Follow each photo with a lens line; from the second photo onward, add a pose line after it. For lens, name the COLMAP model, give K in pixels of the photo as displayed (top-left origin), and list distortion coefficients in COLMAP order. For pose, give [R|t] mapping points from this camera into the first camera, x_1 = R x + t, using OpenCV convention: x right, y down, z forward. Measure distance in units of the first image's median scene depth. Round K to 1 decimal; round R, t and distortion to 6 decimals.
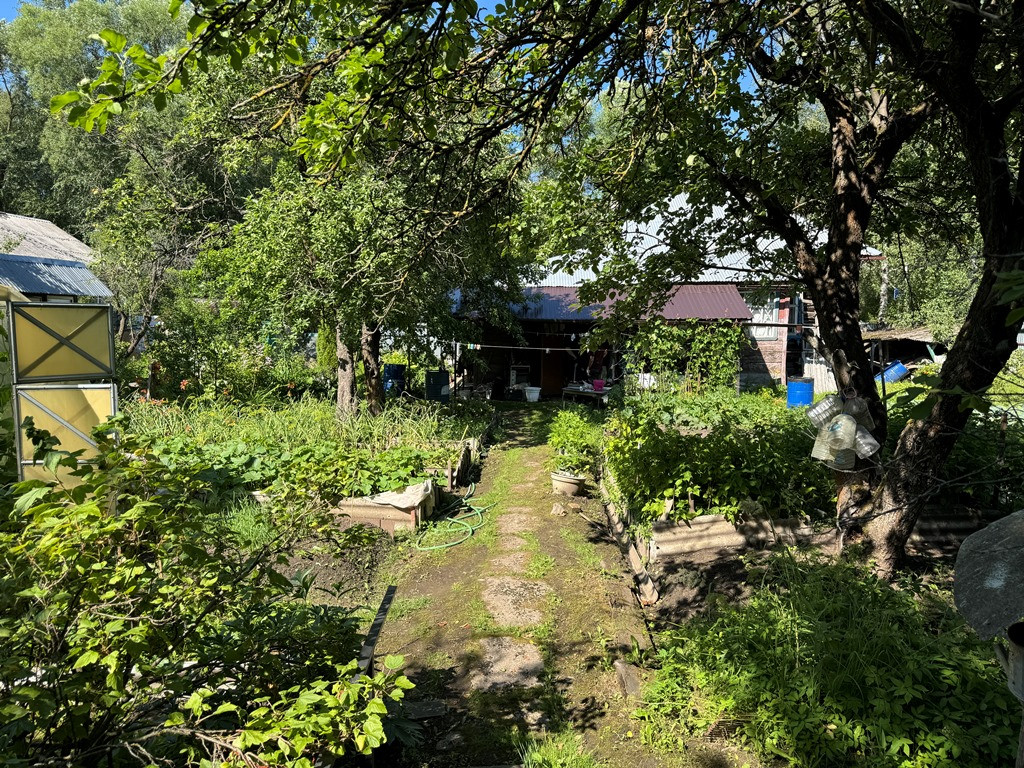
lens RADIAL K [[709.9, 0, 513.2], [0, 709.9, 387.2], [0, 0, 1]] dist [0.049207, -0.000650]
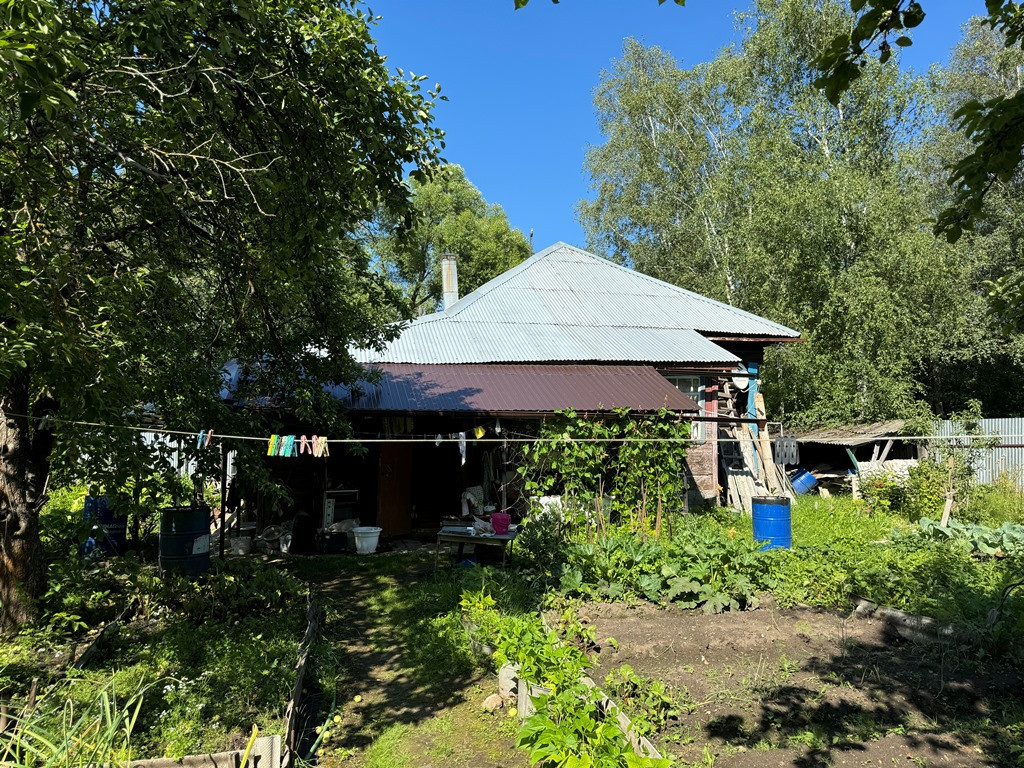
lens RADIAL K [[709.9, 0, 513.6], [0, 709.9, 376.5], [0, 0, 1]] dist [0.049207, -0.000650]
pose [[0.956203, 0.015981, 0.292268, -0.031336], [0.034982, 0.985112, -0.168315, -0.020020], [-0.290607, 0.171167, 0.941408, 0.408066]]
